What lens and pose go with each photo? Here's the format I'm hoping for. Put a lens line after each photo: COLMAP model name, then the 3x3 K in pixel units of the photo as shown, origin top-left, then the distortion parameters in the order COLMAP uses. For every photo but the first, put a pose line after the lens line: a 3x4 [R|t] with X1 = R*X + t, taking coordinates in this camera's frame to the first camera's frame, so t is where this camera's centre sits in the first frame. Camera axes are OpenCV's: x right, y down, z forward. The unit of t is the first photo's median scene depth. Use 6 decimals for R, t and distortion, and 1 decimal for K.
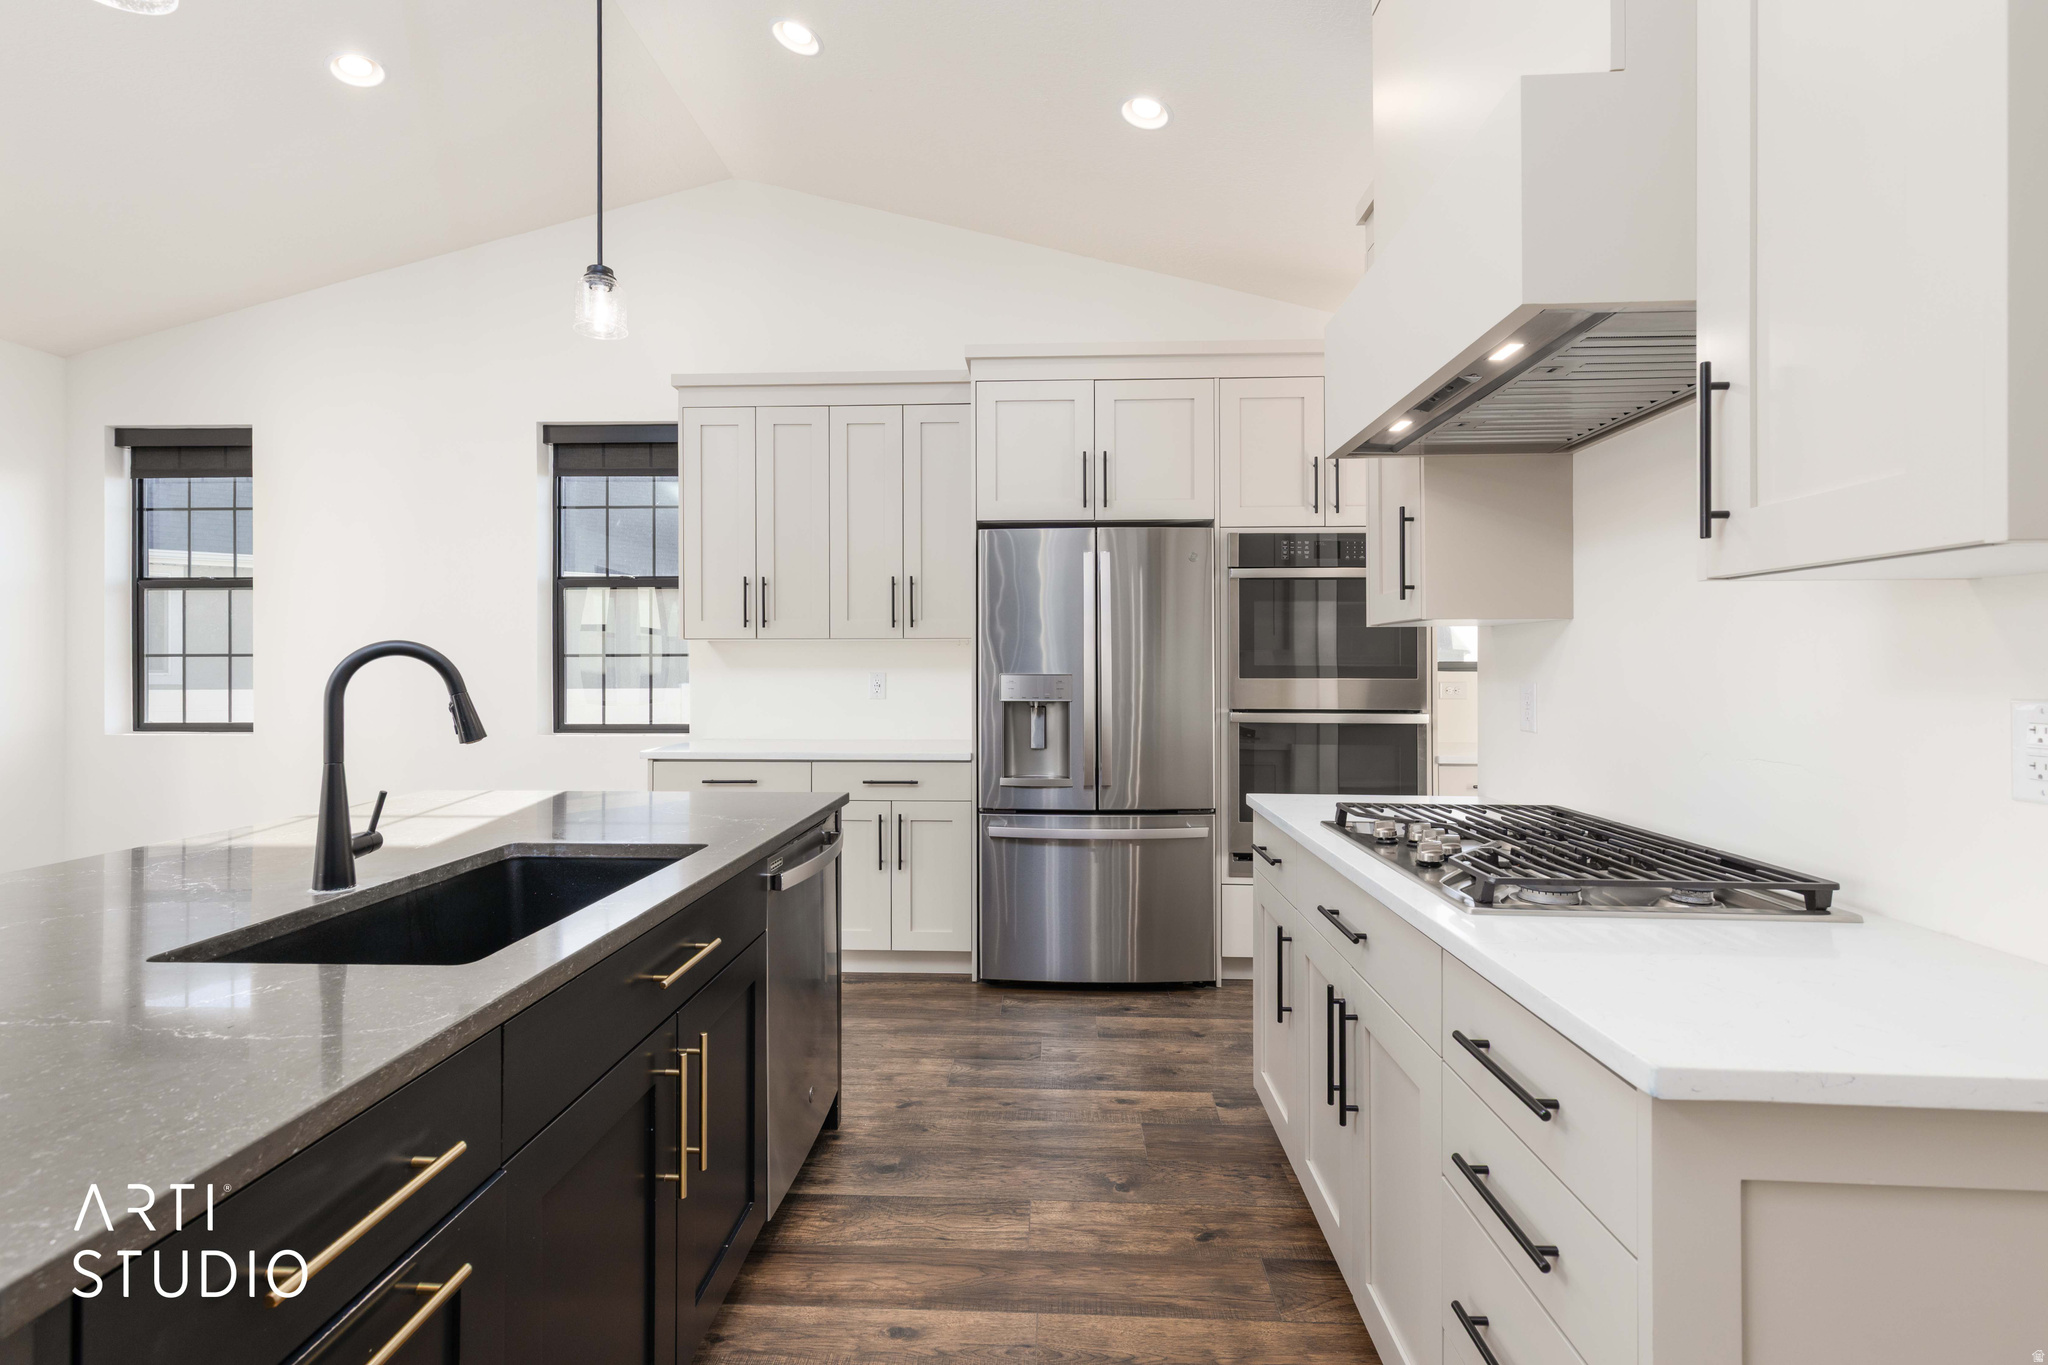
lens RADIAL K [[930.2, 0, 1014.4], [0, 930.2, 660.8], [0, 0, 1]] dist [0.007945, 0.000829]
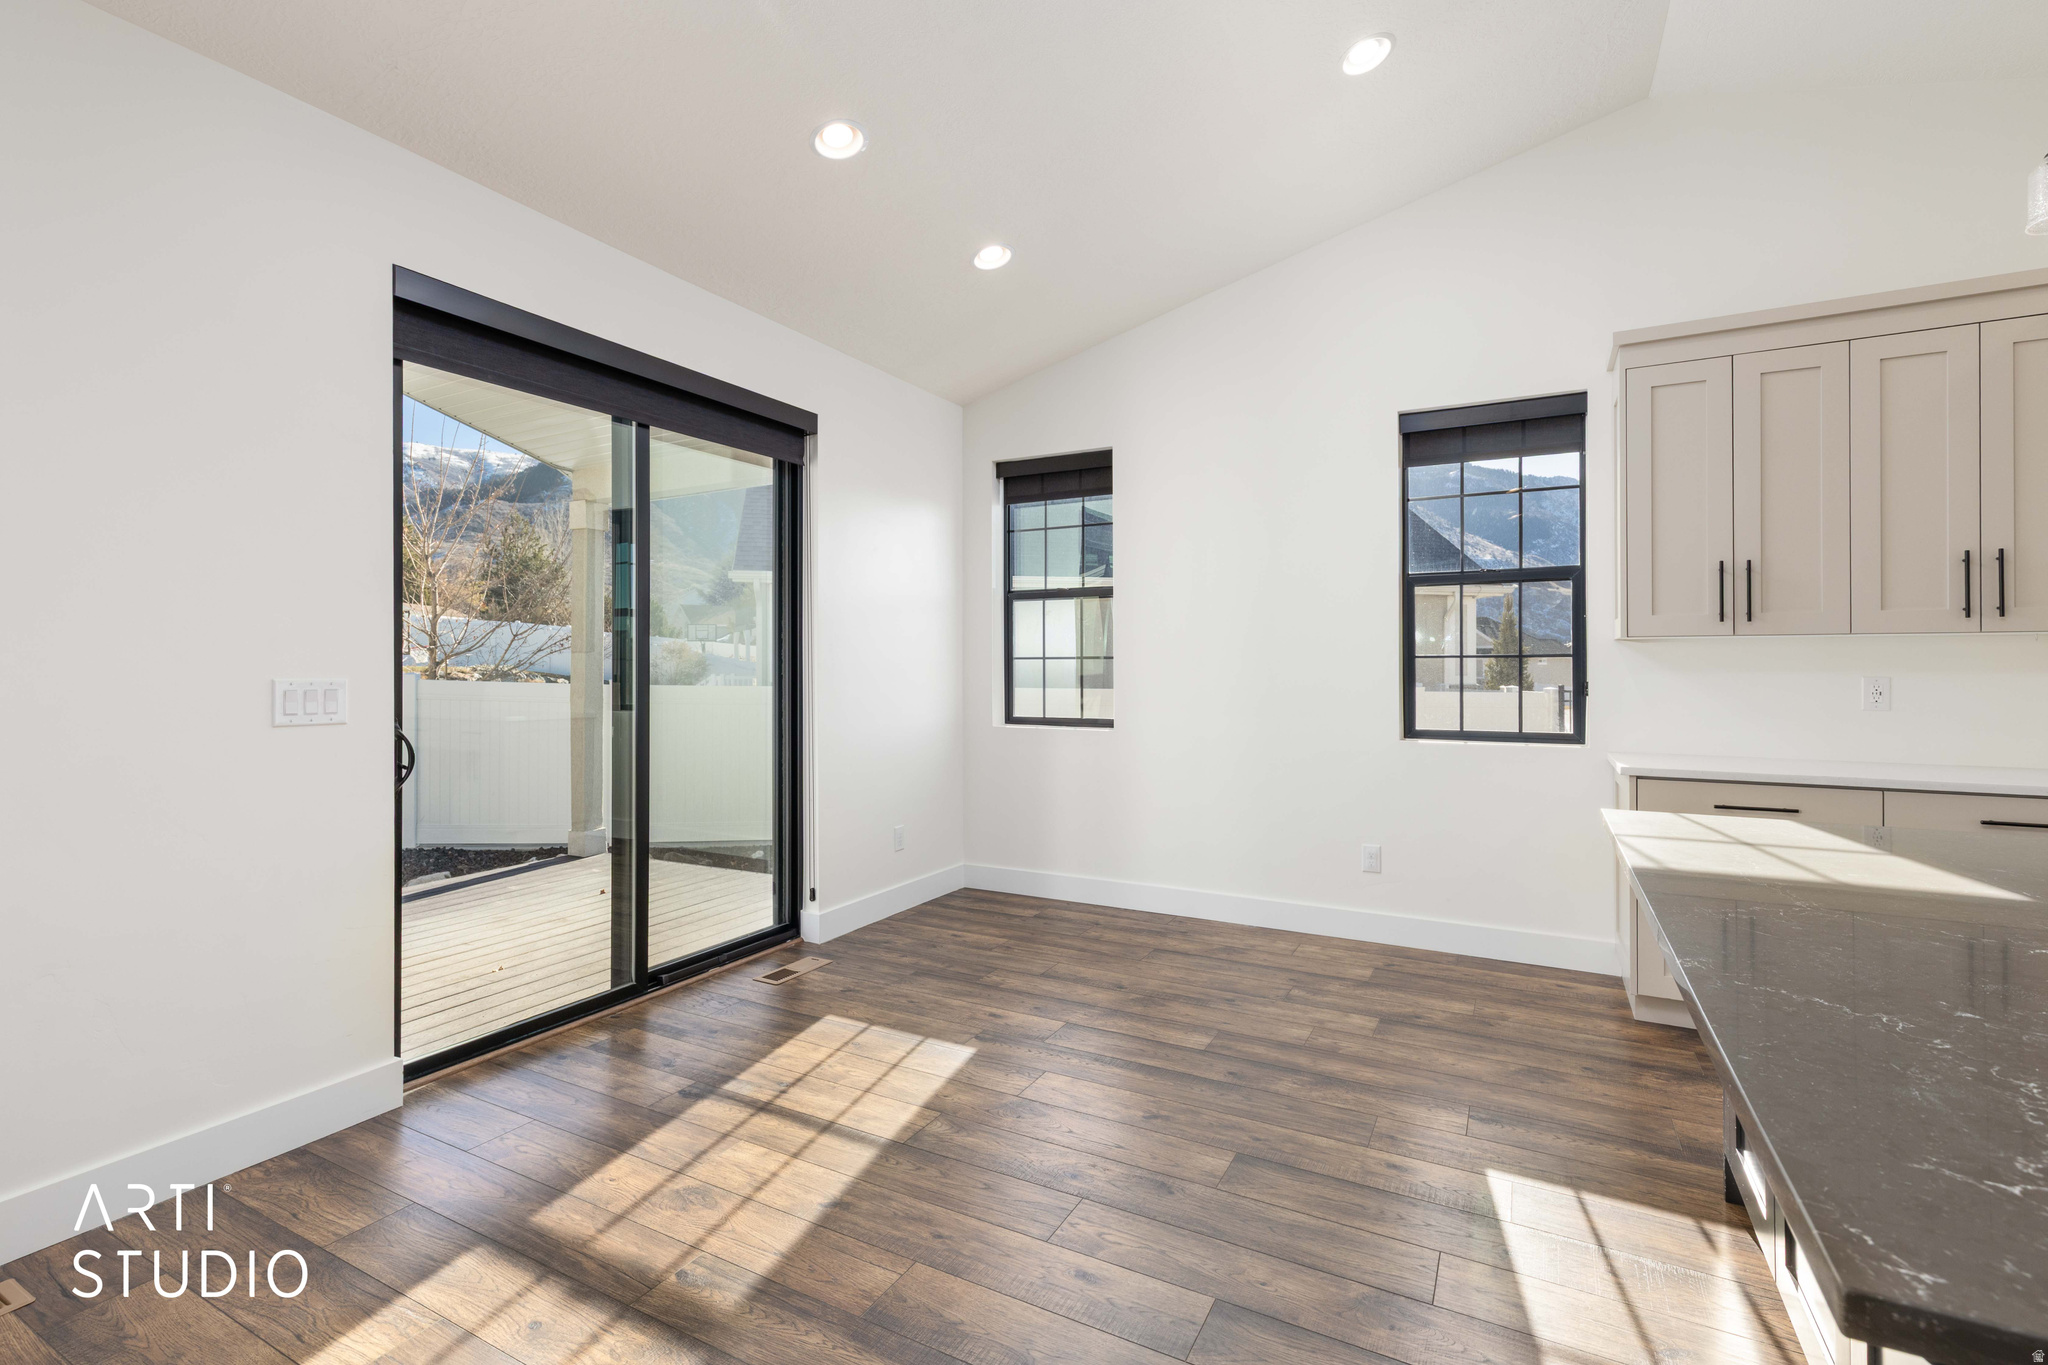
lens RADIAL K [[930.2, 0, 1022.8], [0, 930.2, 663.7], [0, 0, 1]] dist [0.007945, 0.000829]
pose [[0.899295, -0.000544, -0.437342, -0.447868], [0.001139, 0.999999, 0.001099, -0.000305], [0.437341, -0.001486, 0.899295, -0.024152]]
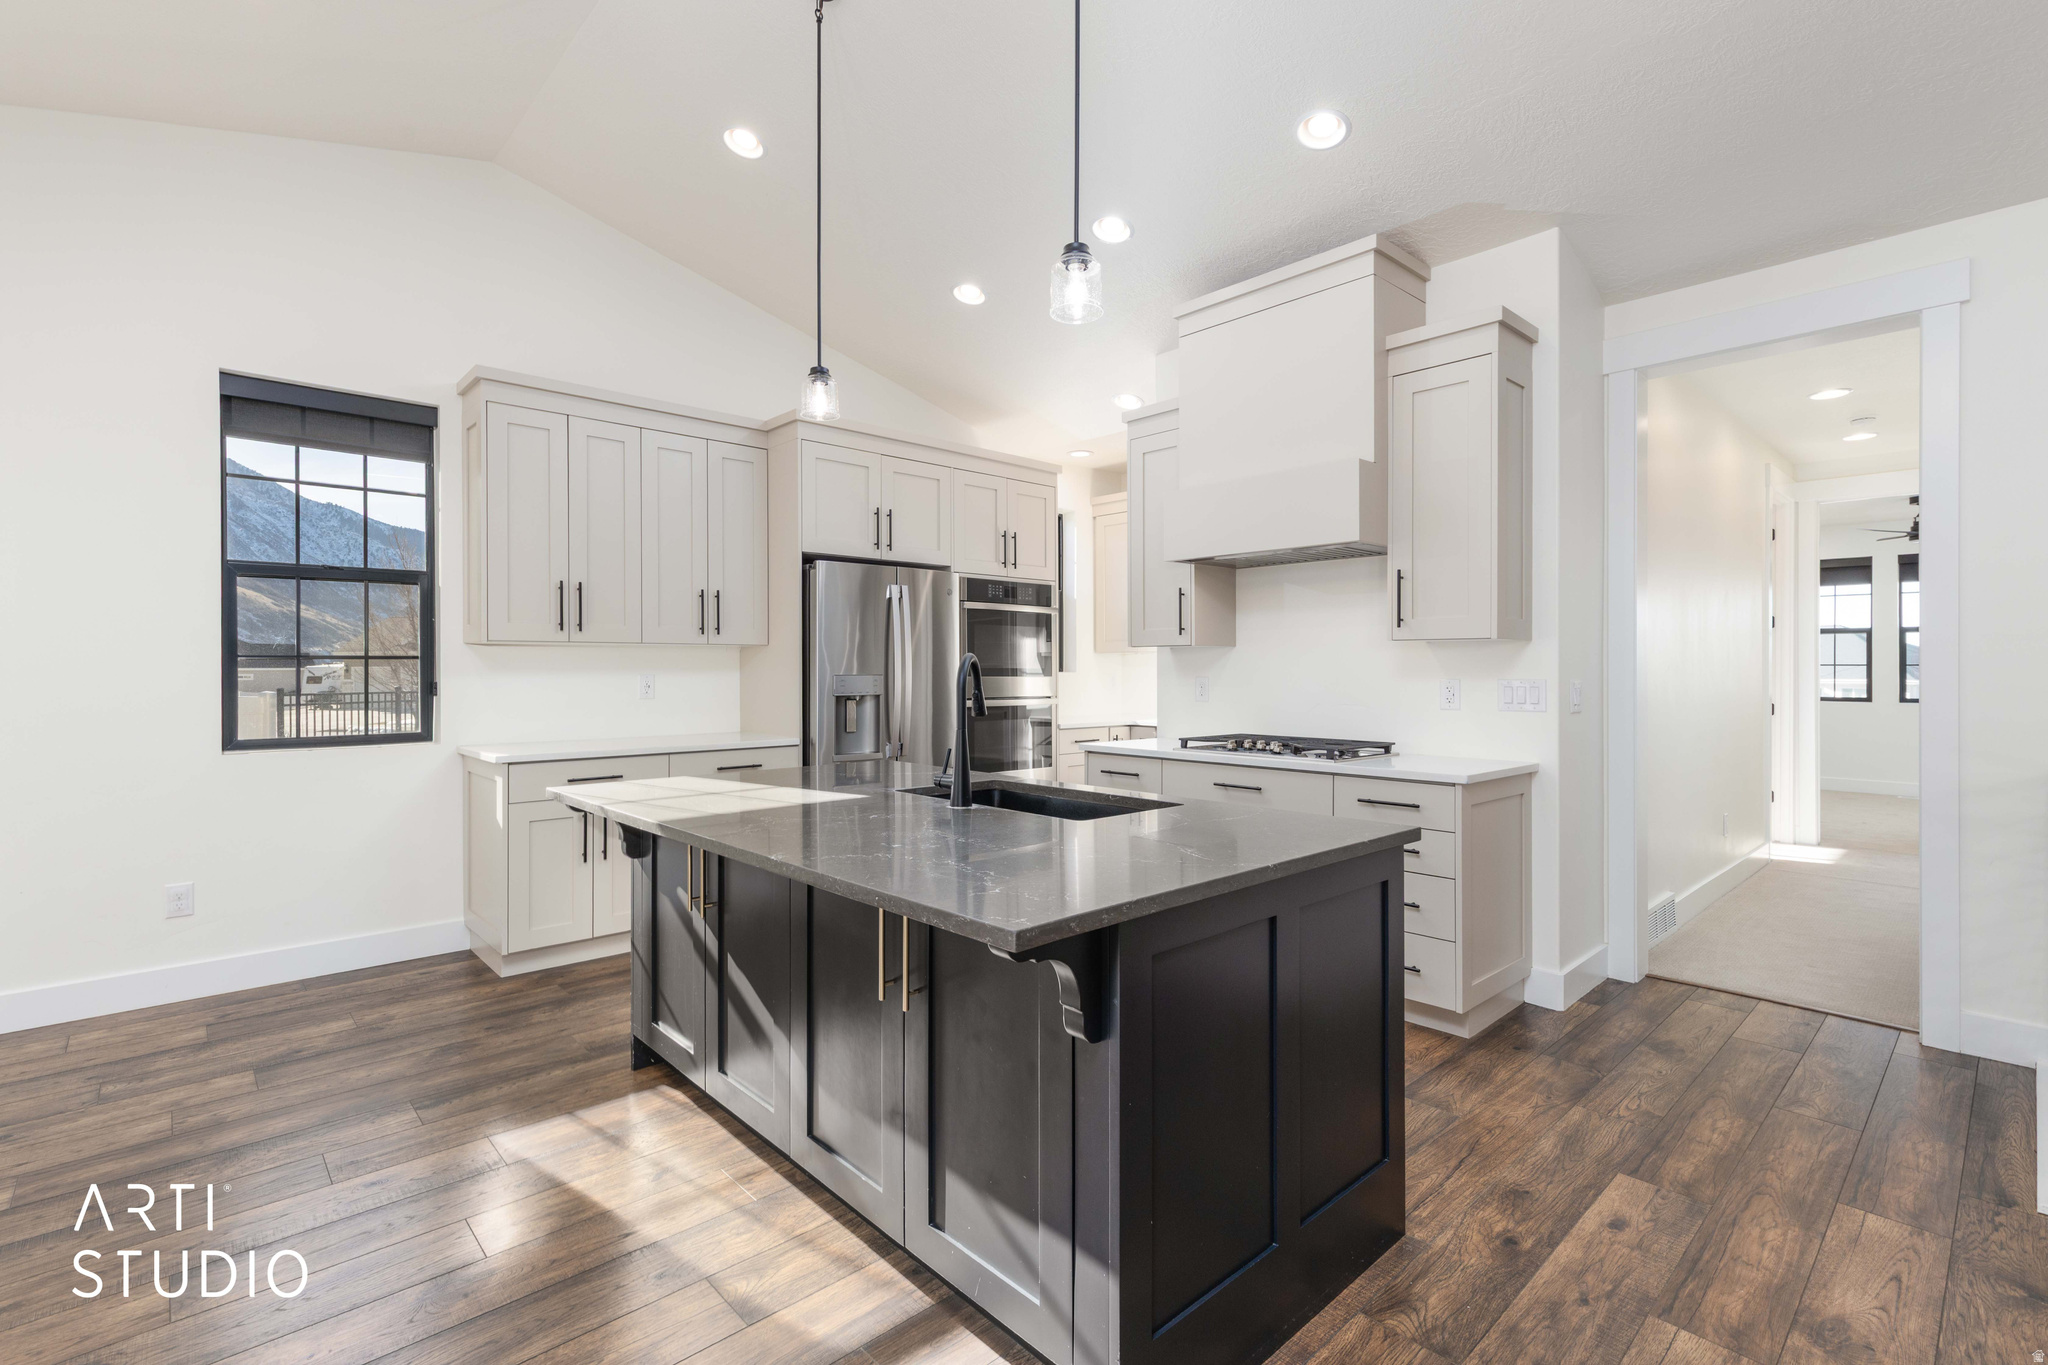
lens RADIAL K [[930.2, 0, 1006.4], [0, 930.2, 671.3], [0, 0, 1]] dist [0.007945, 0.000829]
pose [[0.711335, -0.002092, 0.702850, -0.608315], [-0.002630, 0.999981, 0.005638, 0.001054], [-0.702848, -0.005859, 0.711316, -0.064264]]
